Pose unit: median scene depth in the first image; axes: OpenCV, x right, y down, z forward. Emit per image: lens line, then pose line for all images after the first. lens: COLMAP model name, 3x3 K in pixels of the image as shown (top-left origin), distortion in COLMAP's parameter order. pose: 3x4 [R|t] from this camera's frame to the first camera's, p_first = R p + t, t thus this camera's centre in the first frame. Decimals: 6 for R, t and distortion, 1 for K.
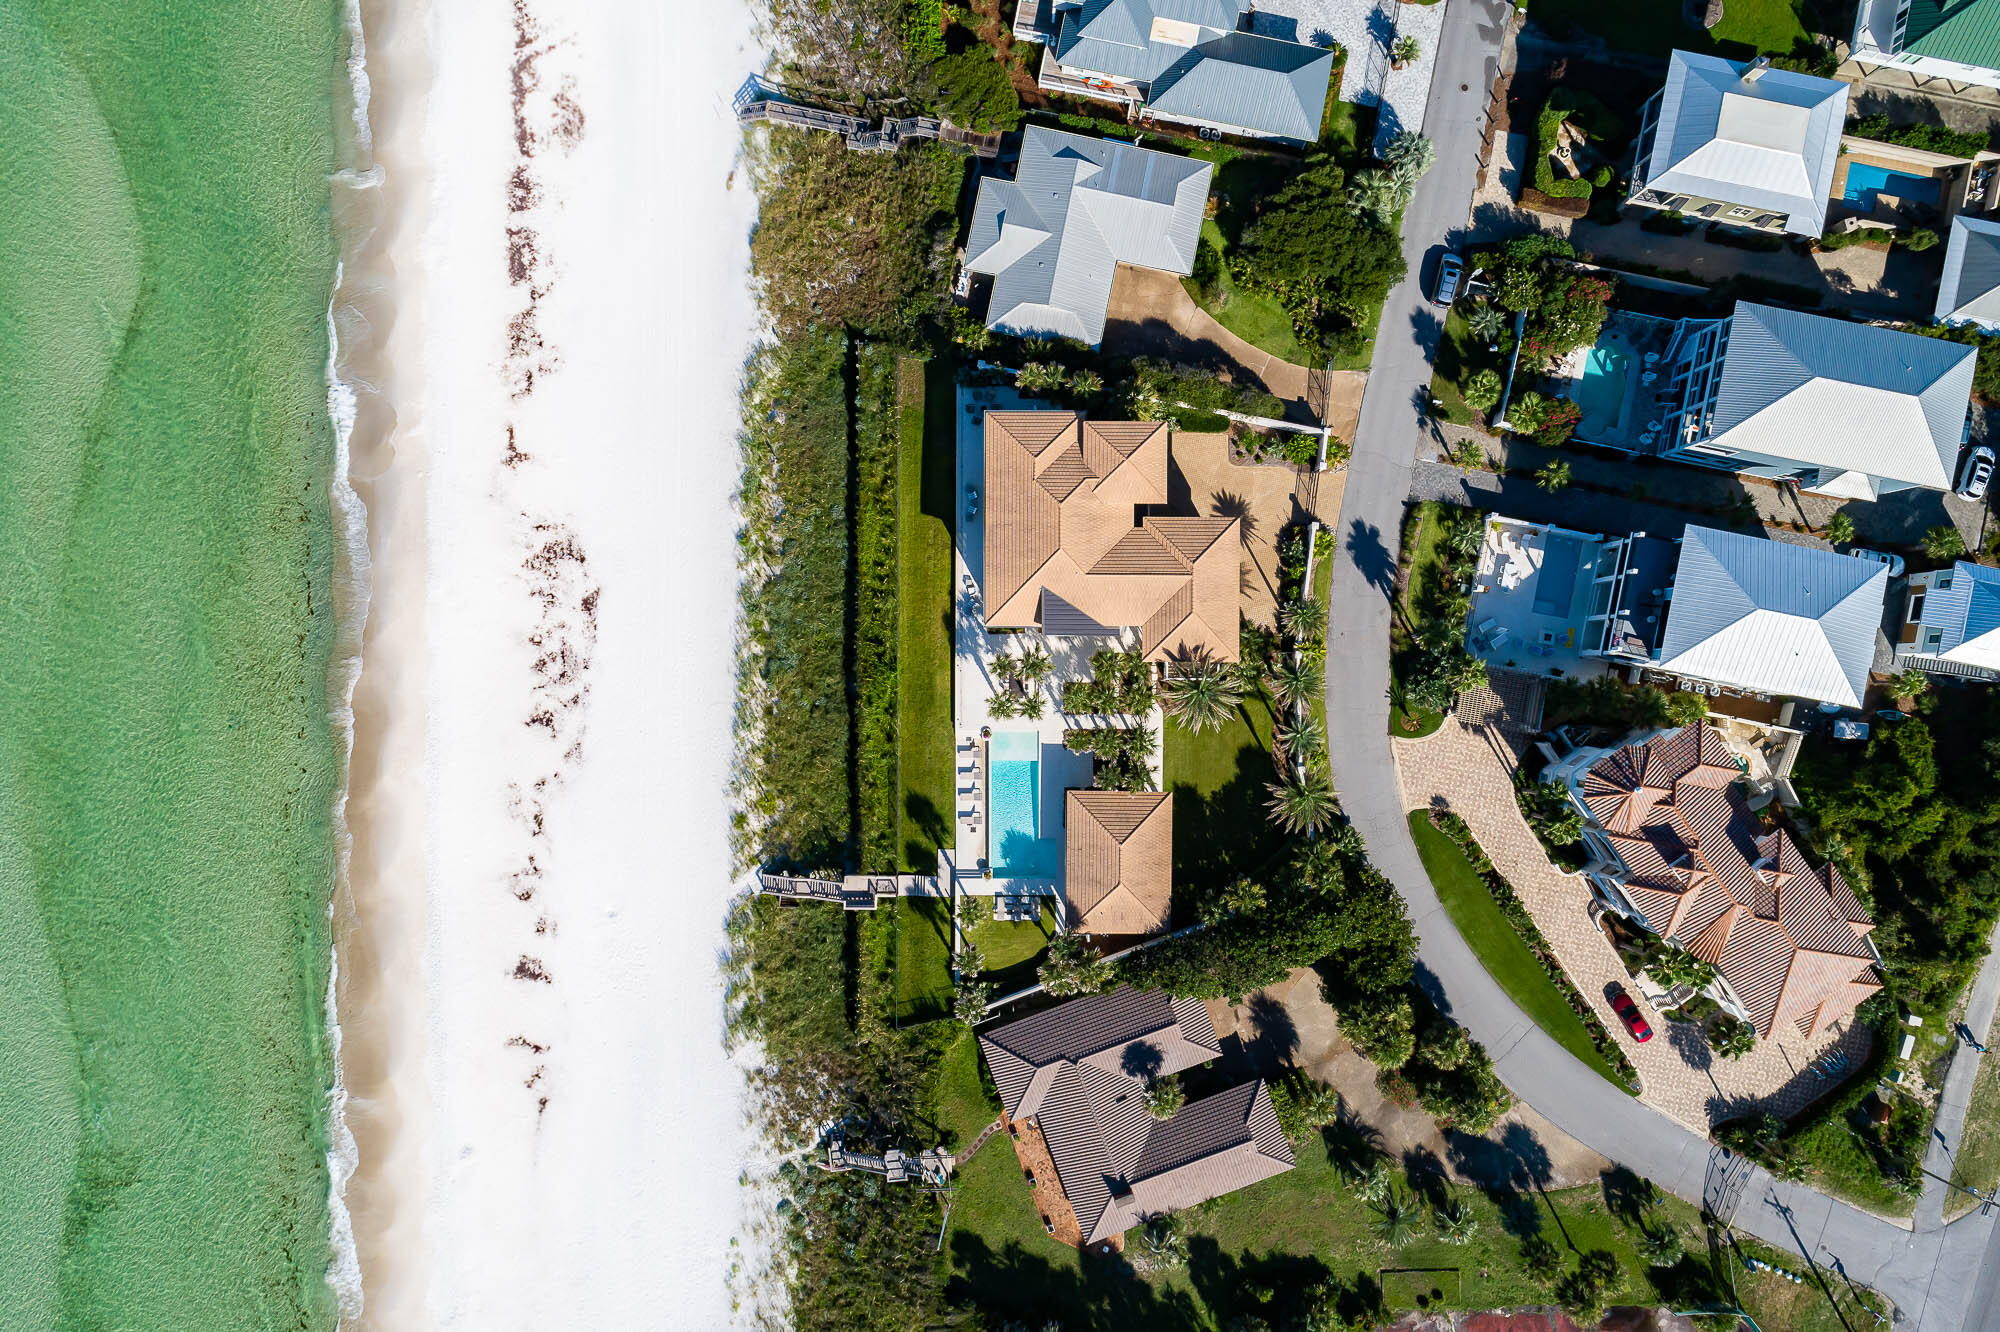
lens RADIAL K [[1350.5, 0, 996.8], [0, 1350.5, 648.2], [0, 0, 1]] dist [0.002673, -0.001079]
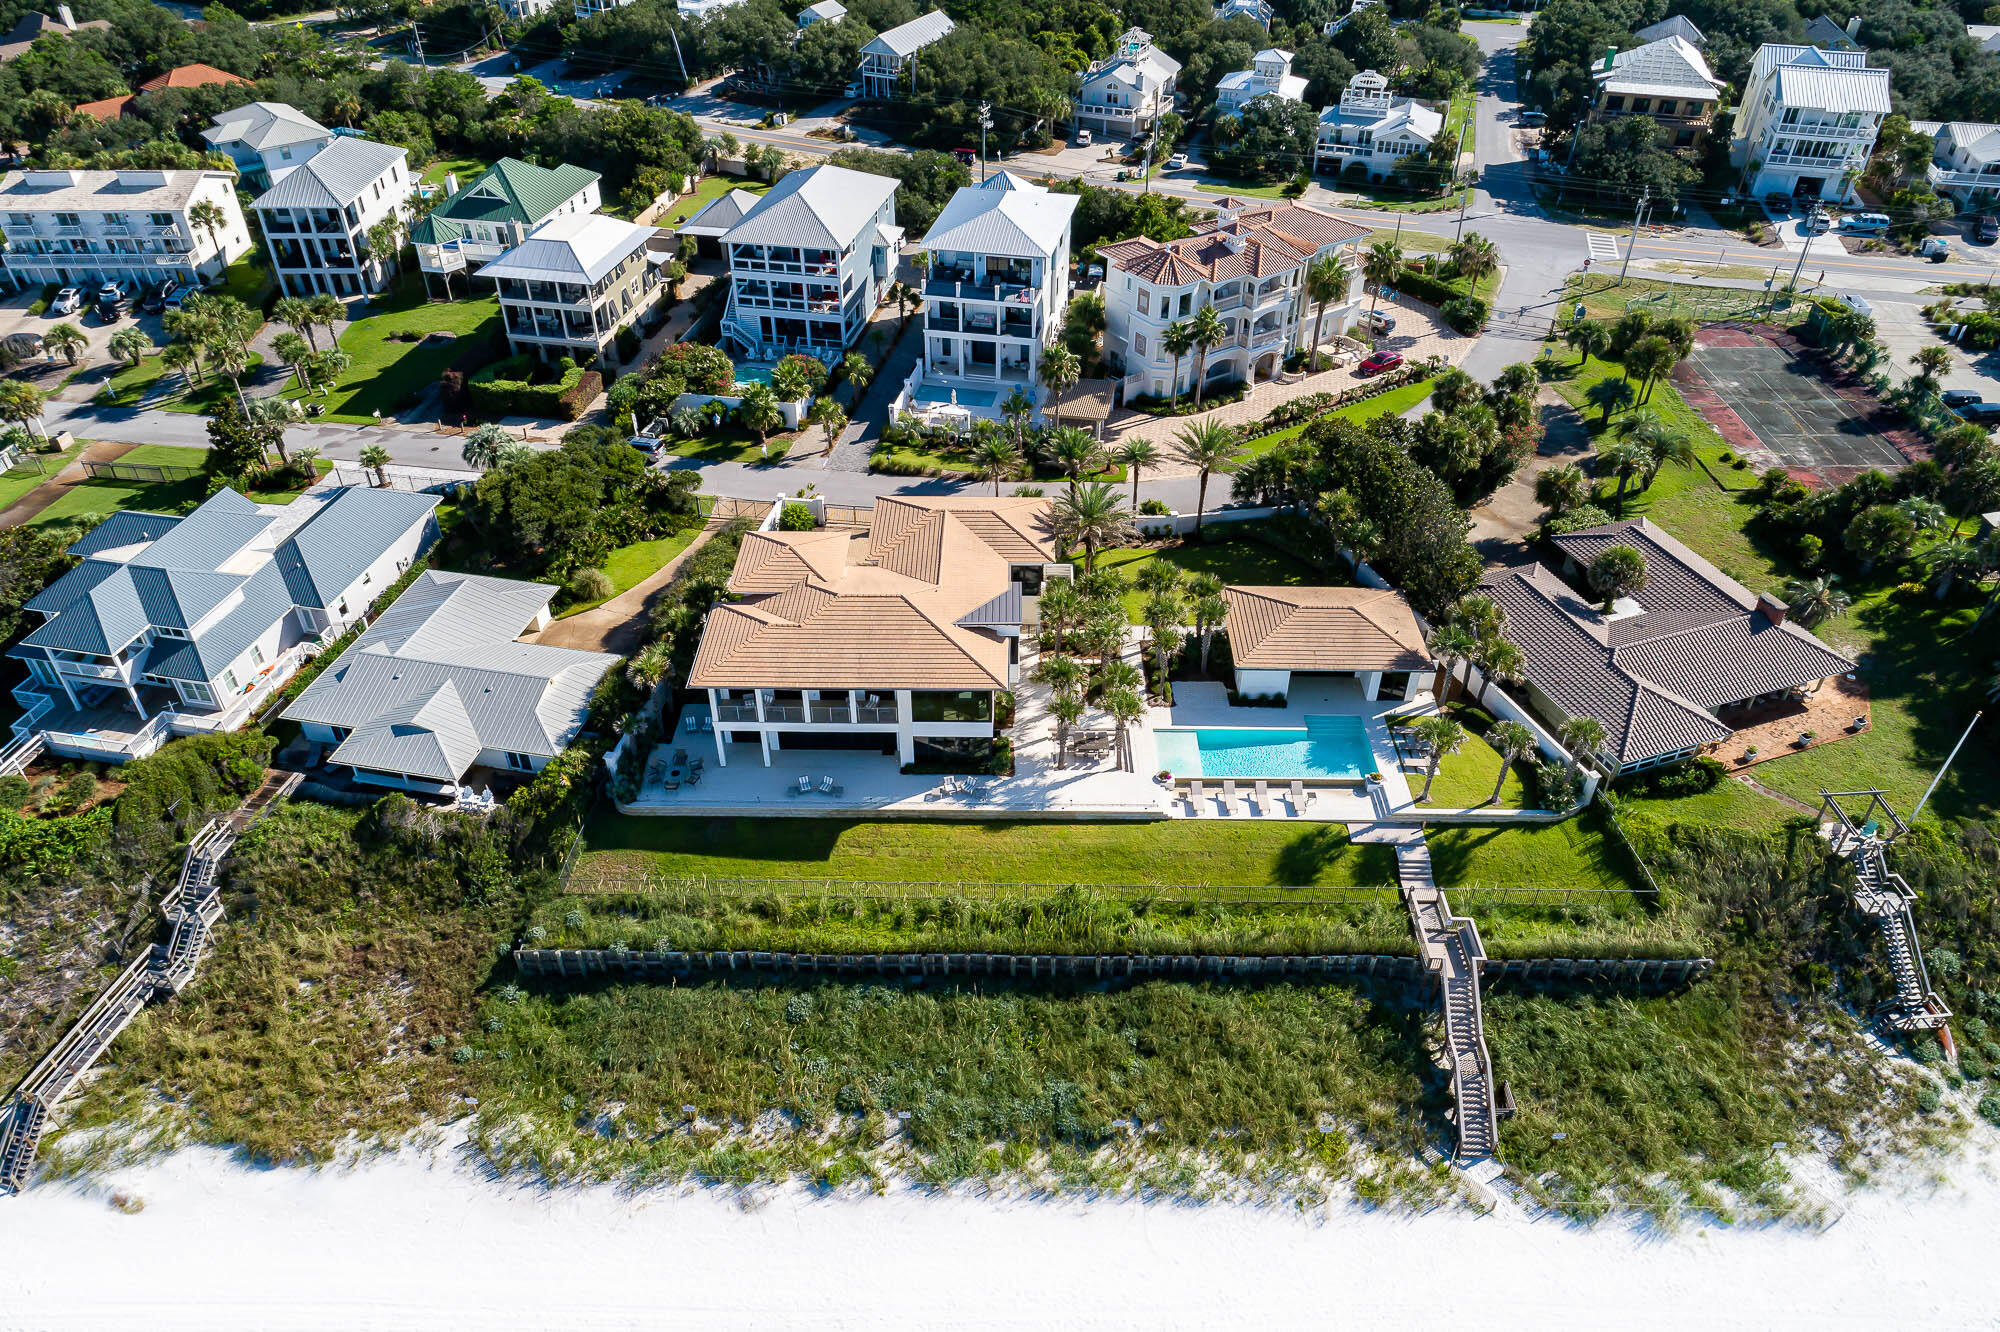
lens RADIAL K [[1350.5, 0, 989.2], [0, 1350.5, 599.1], [0, 0, 1]] dist [0.002673, -0.001079]
pose [[0.016222, -0.601865, 0.798433, -0.477209], [0.999701, 0.024391, -0.001925, -0.023874], [-0.018316, 0.798225, 0.602080, 0.517120]]
